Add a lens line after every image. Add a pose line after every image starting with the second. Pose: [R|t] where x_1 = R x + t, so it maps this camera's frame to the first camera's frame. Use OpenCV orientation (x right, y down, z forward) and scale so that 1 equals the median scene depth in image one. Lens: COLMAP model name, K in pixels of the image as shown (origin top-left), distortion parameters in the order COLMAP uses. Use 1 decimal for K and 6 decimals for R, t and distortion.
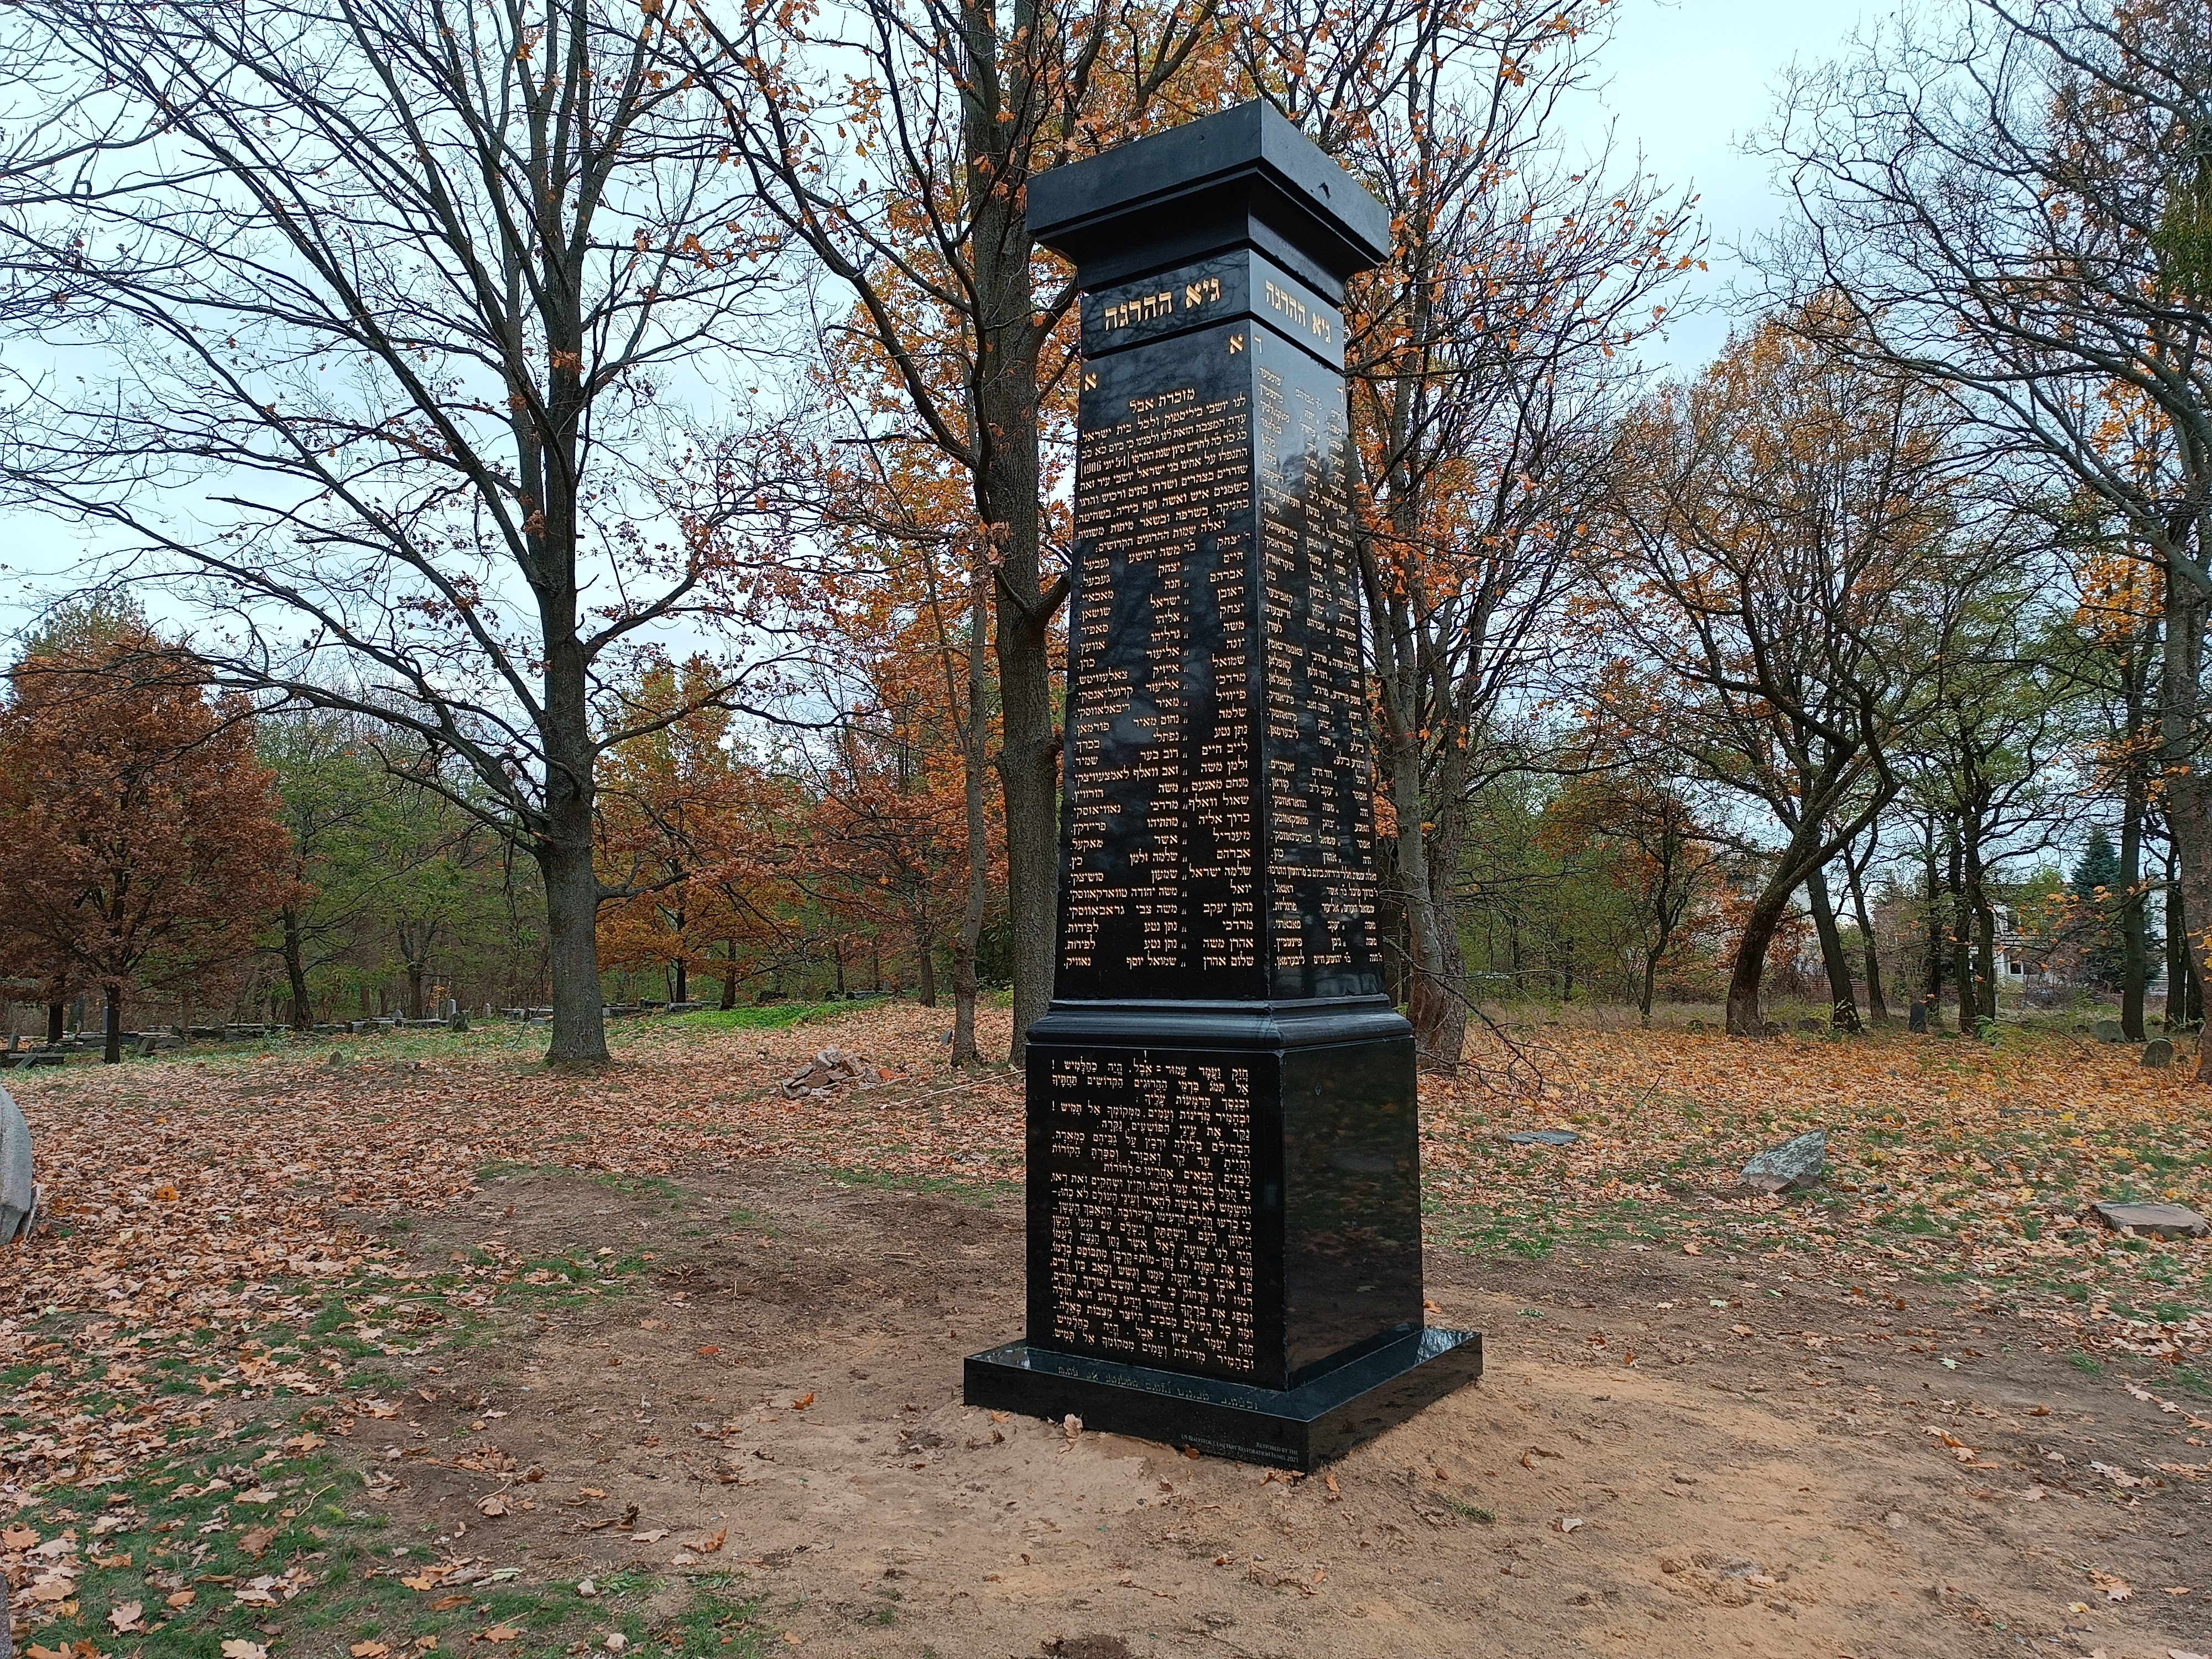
lens RADIAL K [[1581.0, 0, 1123.9], [0, 1581.0, 768.4], [0, 0, 1]] dist [0.046521, -0.034781]
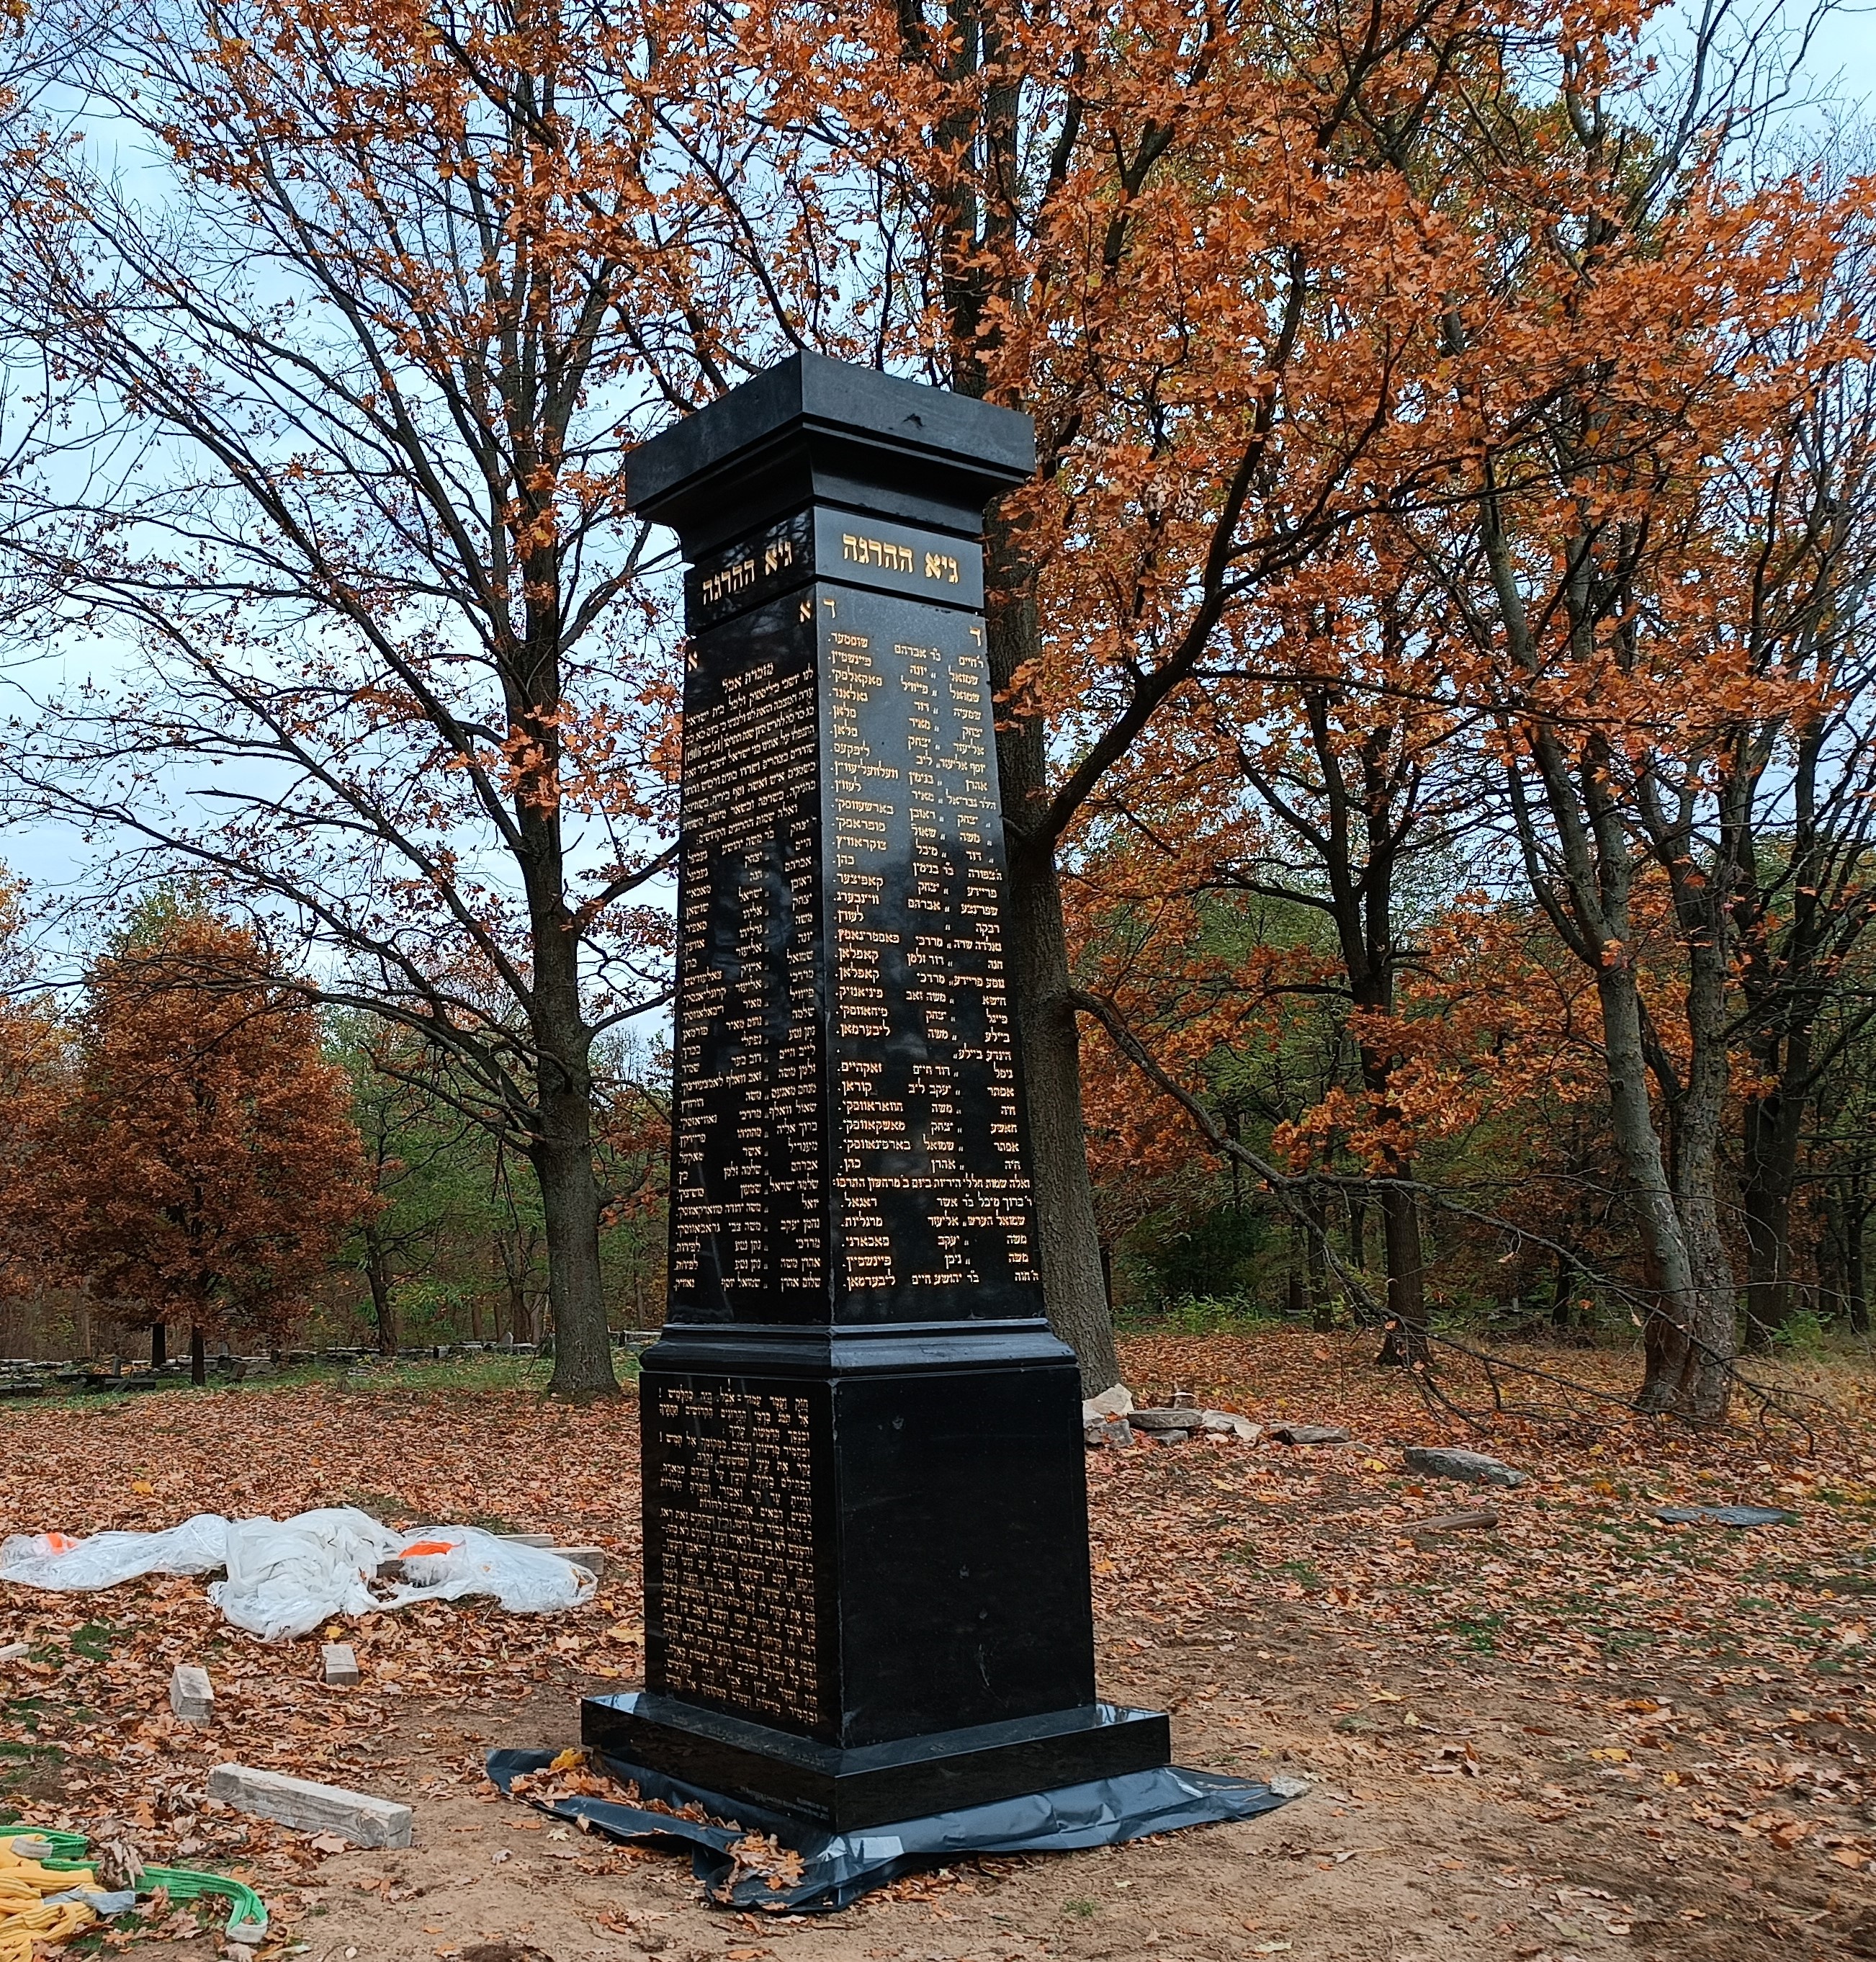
lens RADIAL K [[2055.4, 0, 633.2], [0, 2055.4, 986.3], [0, 0, 1]] dist [0.111561, -0.344552]
pose [[0.928054, -0.061205, -0.367383, 0.406463], [0.055106, 0.998113, -0.027078, -0.022817], [0.368347, 0.004885, 0.929675, -0.152655]]
